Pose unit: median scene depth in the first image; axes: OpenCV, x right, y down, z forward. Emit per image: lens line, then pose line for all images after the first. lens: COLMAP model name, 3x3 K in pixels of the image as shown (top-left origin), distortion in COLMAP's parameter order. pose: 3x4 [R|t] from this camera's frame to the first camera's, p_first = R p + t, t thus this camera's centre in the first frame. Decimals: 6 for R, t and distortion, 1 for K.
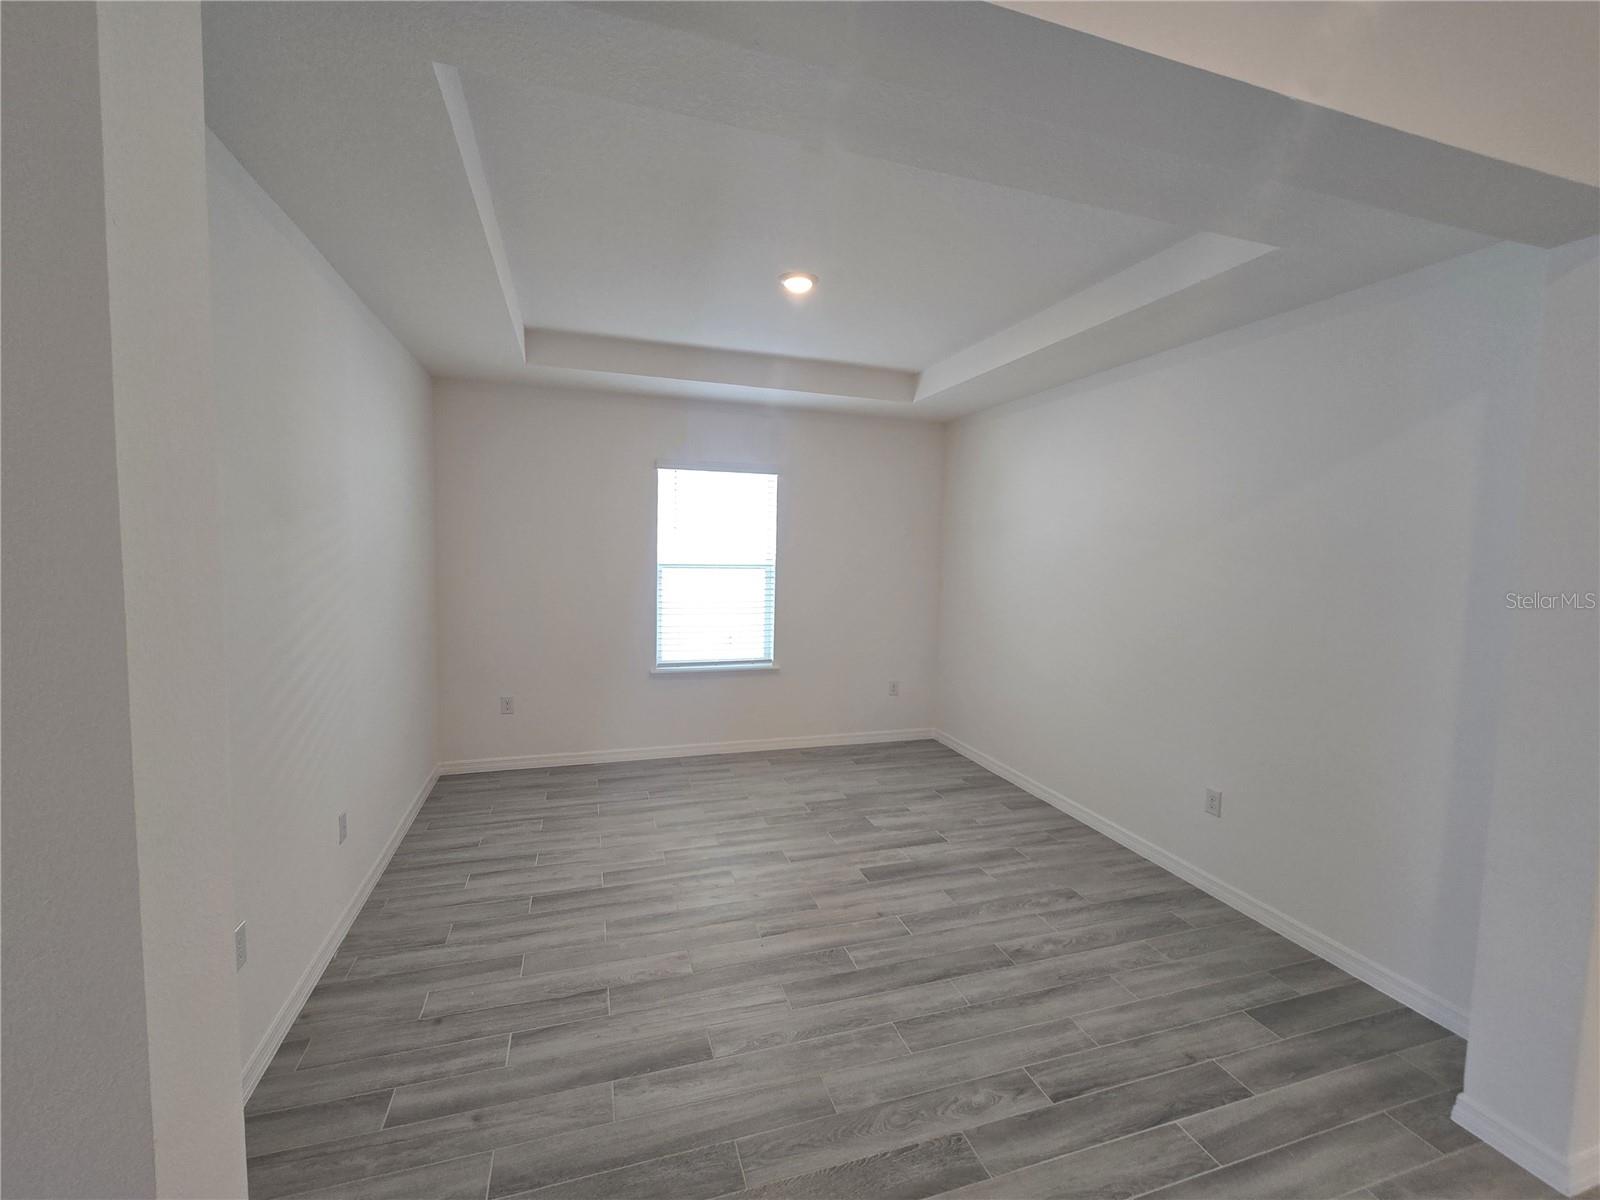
lens RADIAL K [[674.1, 0, 797.9], [0, 674.1, 599.4], [0, 0, 1]] dist [-0.002300, 0.000604]
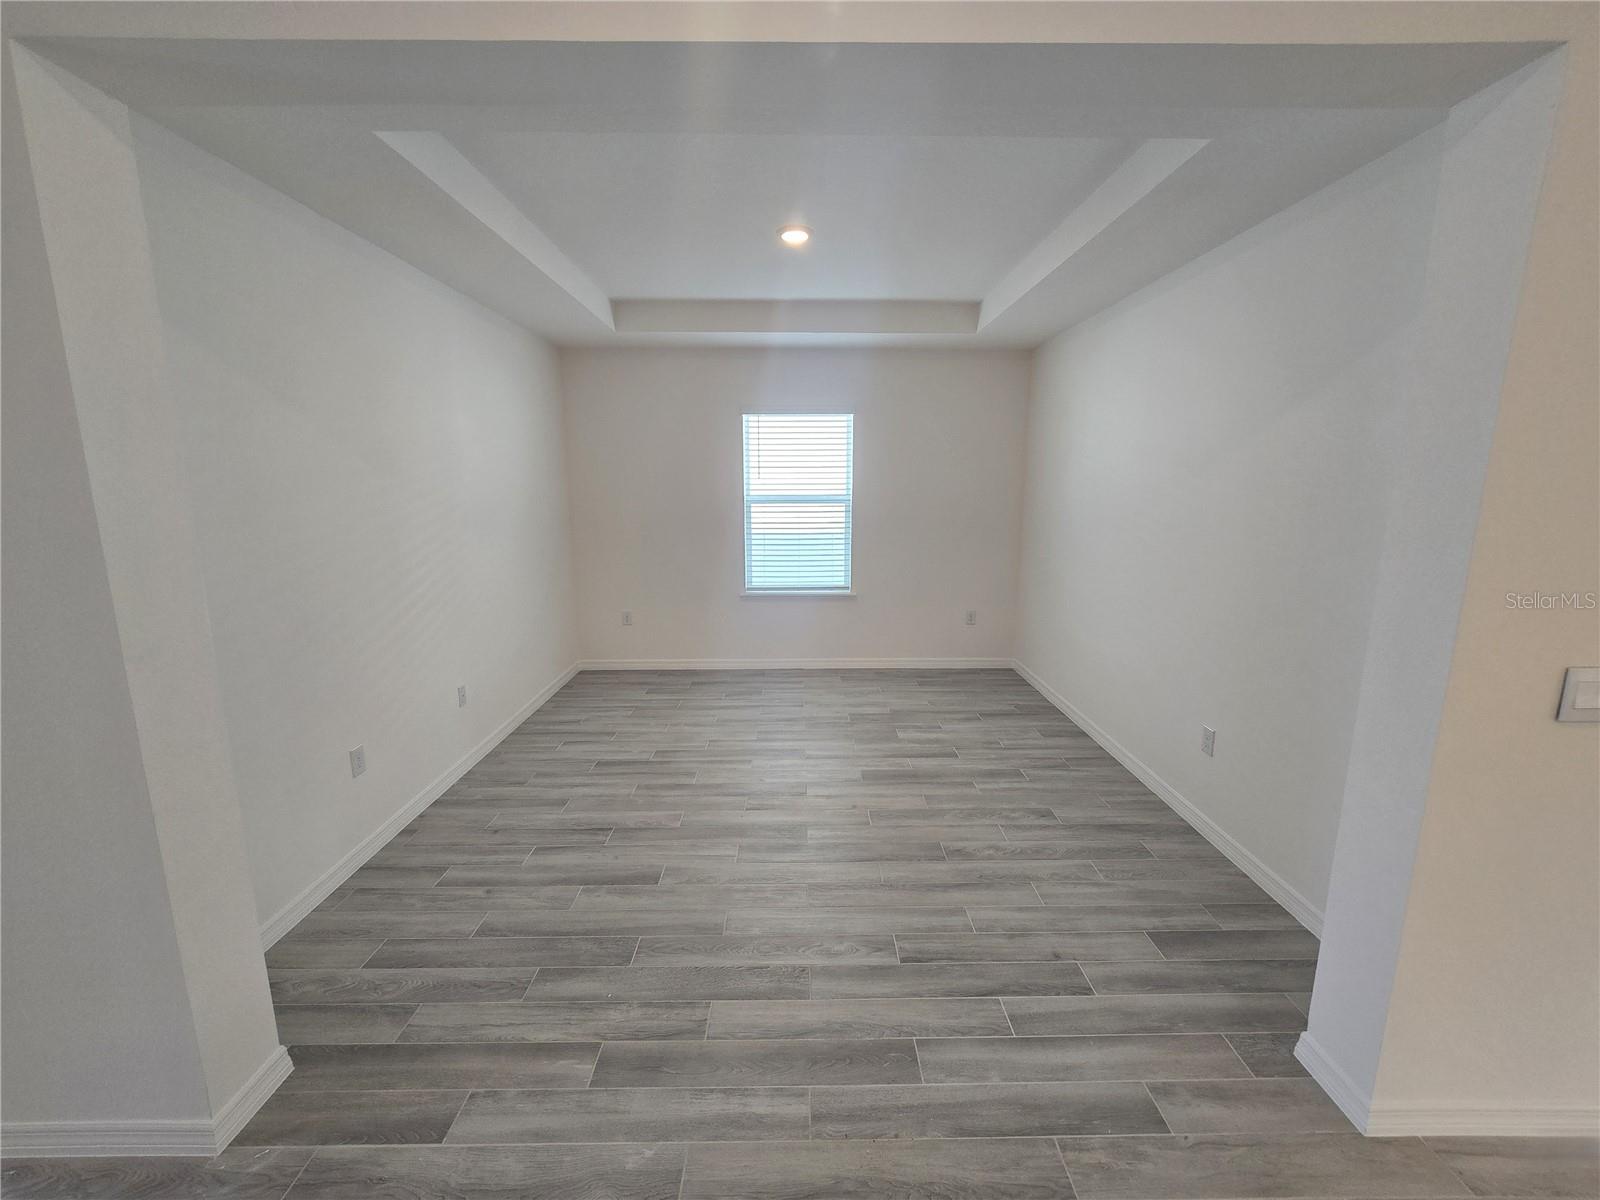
lens RADIAL K [[642.0, 0, 801.9], [0, 642.0, 600.3], [0, 0, 1]] dist [-0.000779, -0.000835]
pose [[0.956243, 0.031515, -0.290871, 0.346660], [-0.001037, 0.994541, 0.104344, 0.003535], [0.292571, -0.099476, 0.951055, -0.031793]]
